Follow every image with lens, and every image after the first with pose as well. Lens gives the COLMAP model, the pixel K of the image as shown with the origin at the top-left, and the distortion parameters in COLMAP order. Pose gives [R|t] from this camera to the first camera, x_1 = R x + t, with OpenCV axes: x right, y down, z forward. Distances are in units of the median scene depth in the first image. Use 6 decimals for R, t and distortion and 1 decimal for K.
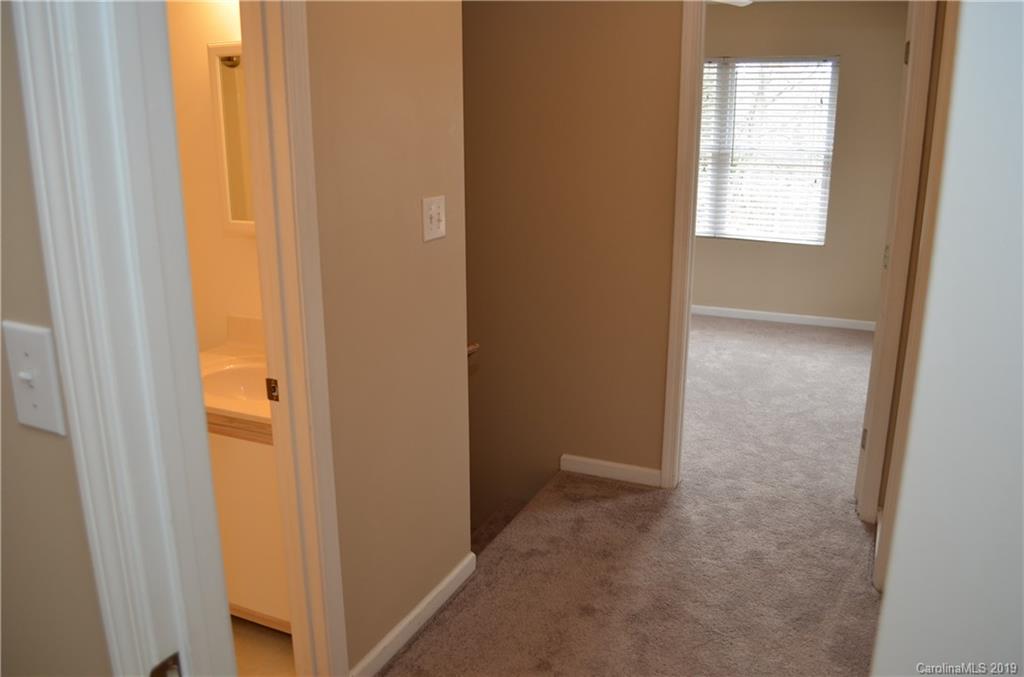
lens RADIAL K [[817.3, 0, 511.1], [0, 817.3, 336.3], [0, 0, 1]] dist [-0.073018, -0.002569]
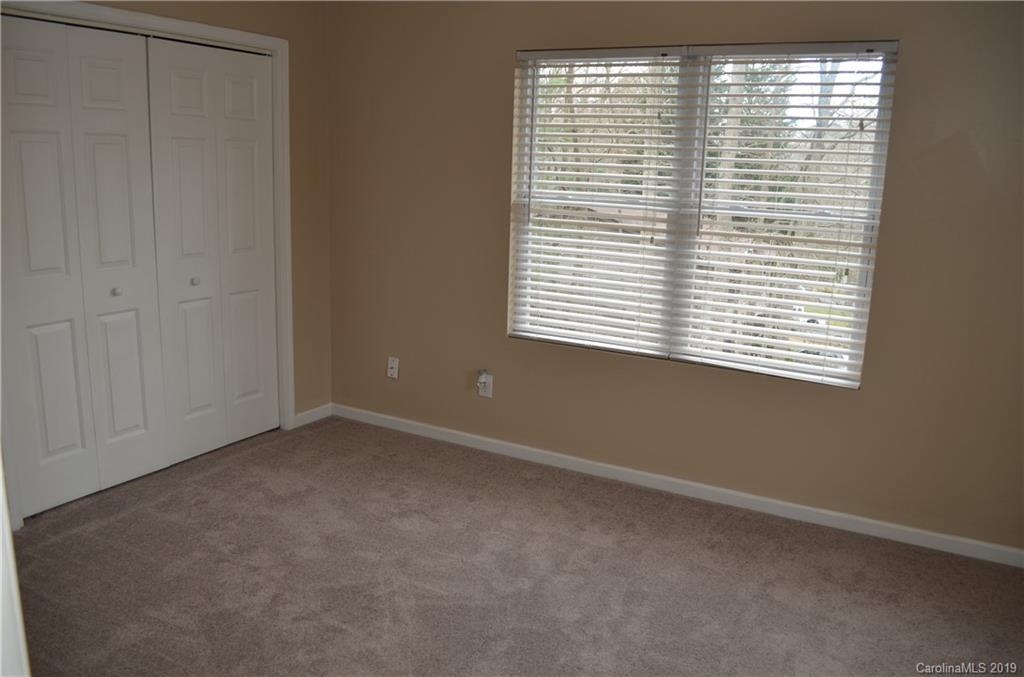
lens RADIAL K [[817.3, 0, 513.3], [0, 817.3, 341.3], [0, 0, 1]] dist [-0.073018, -0.002569]
pose [[0.996347, 0.047548, -0.070932, 0.195479], [-0.050460, 0.997931, -0.039840, -0.113188], [0.068891, 0.043273, 0.996685, 0.447289]]
